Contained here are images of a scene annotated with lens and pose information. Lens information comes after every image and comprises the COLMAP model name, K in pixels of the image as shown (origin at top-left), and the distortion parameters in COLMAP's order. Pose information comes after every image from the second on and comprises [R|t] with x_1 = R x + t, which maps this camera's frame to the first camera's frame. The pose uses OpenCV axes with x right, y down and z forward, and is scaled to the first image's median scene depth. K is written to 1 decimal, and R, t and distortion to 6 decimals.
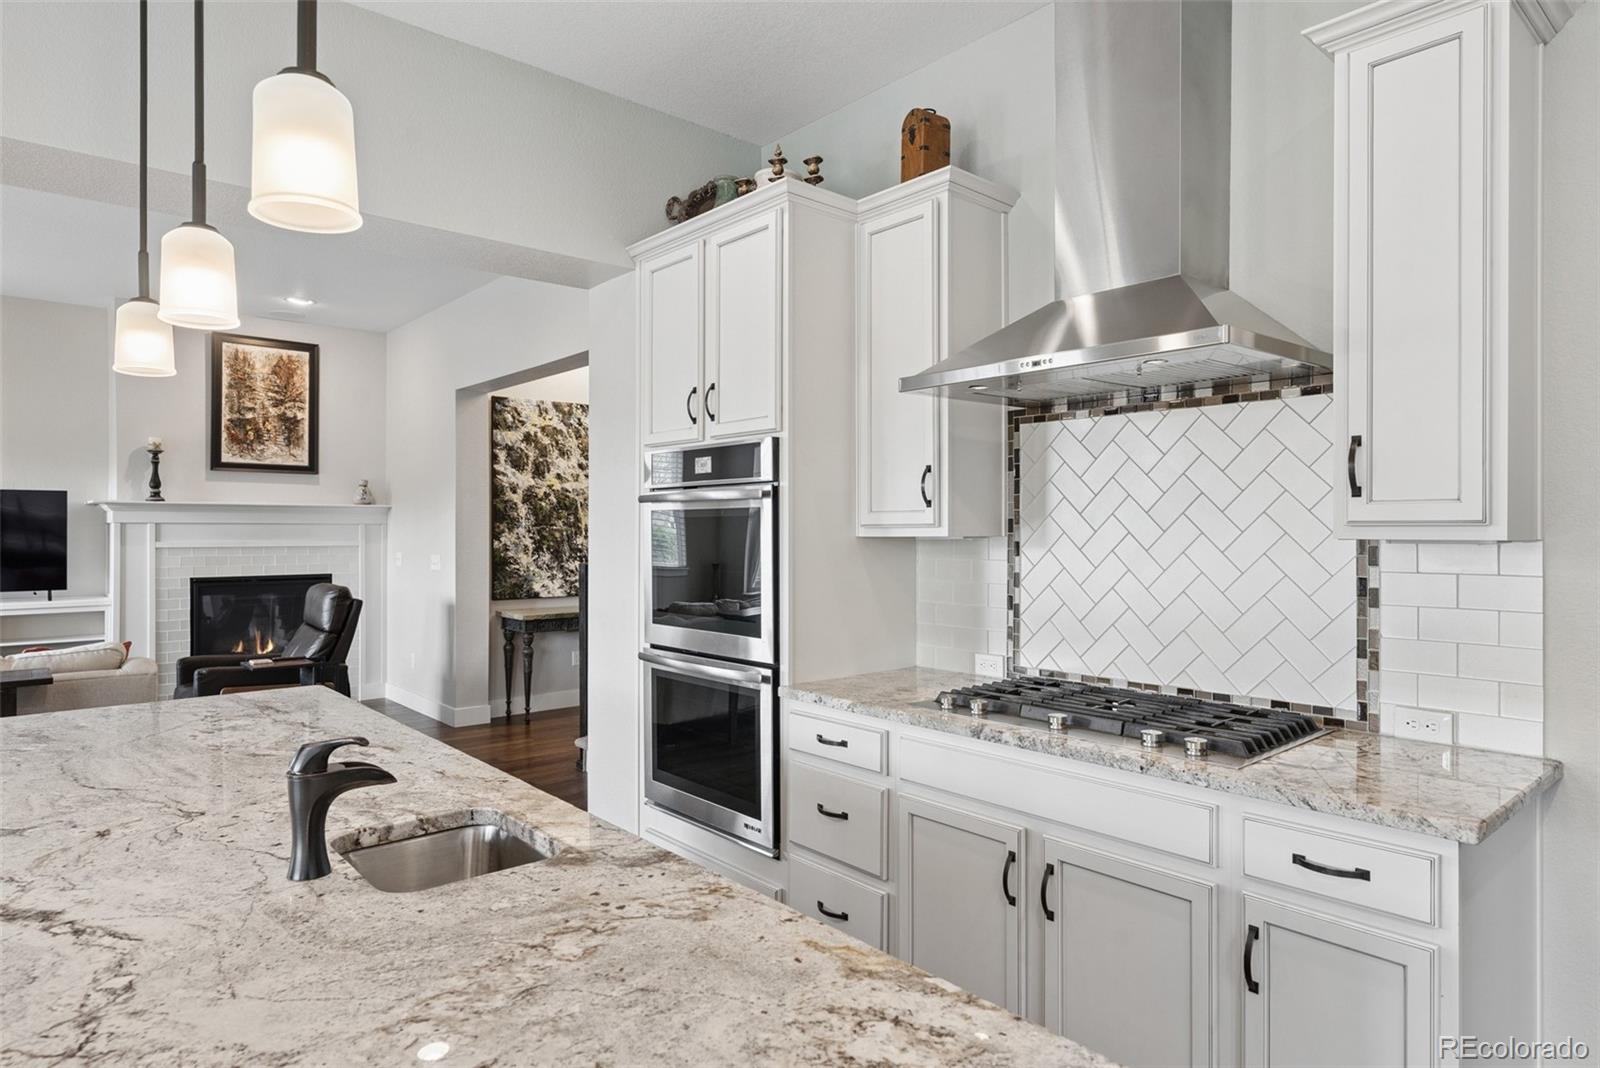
lens RADIAL K [[925.1, 0, 804.6], [0, 925.1, 531.0], [0, 0, 1]] dist [0.003498, 0.001043]
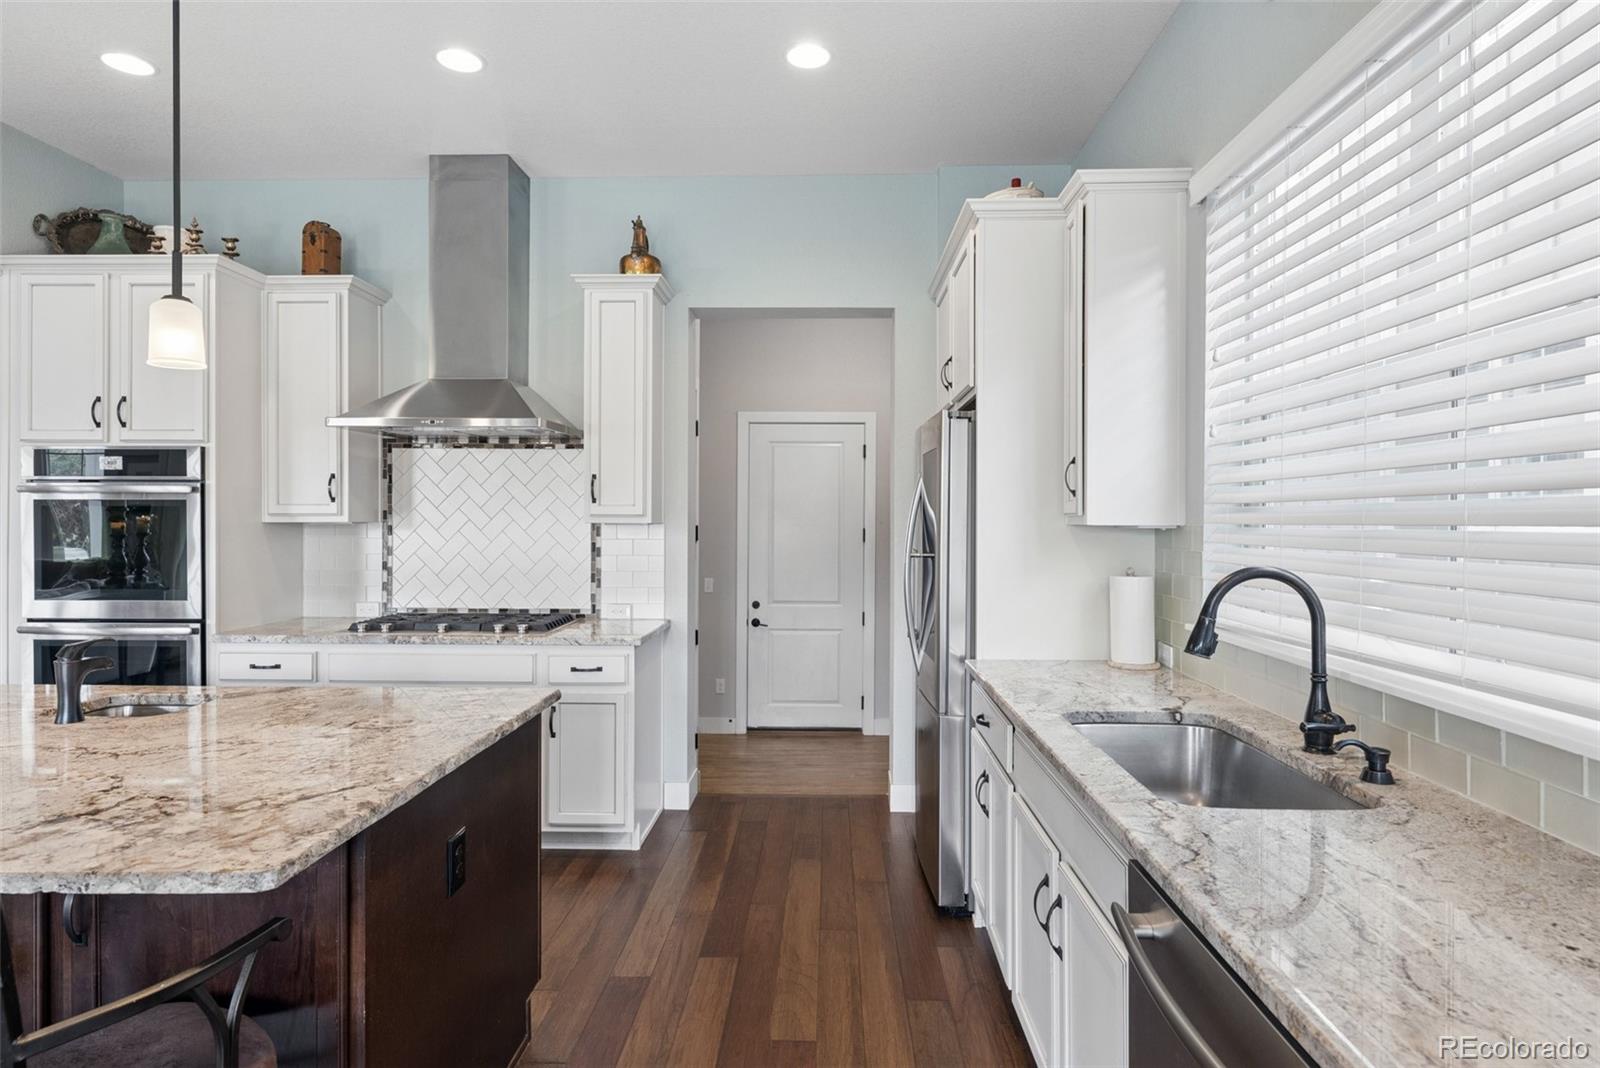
lens RADIAL K [[870.4, 0, 806.5], [0, 870.4, 522.9], [0, 0, 1]] dist [0.001324, 0.000103]
pose [[0.682108, -0.000768, 0.731251, -0.364221], [-0.002909, 0.999989, 0.003764, -0.000179], [-0.731245, -0.004695, 0.682098, -0.491769]]
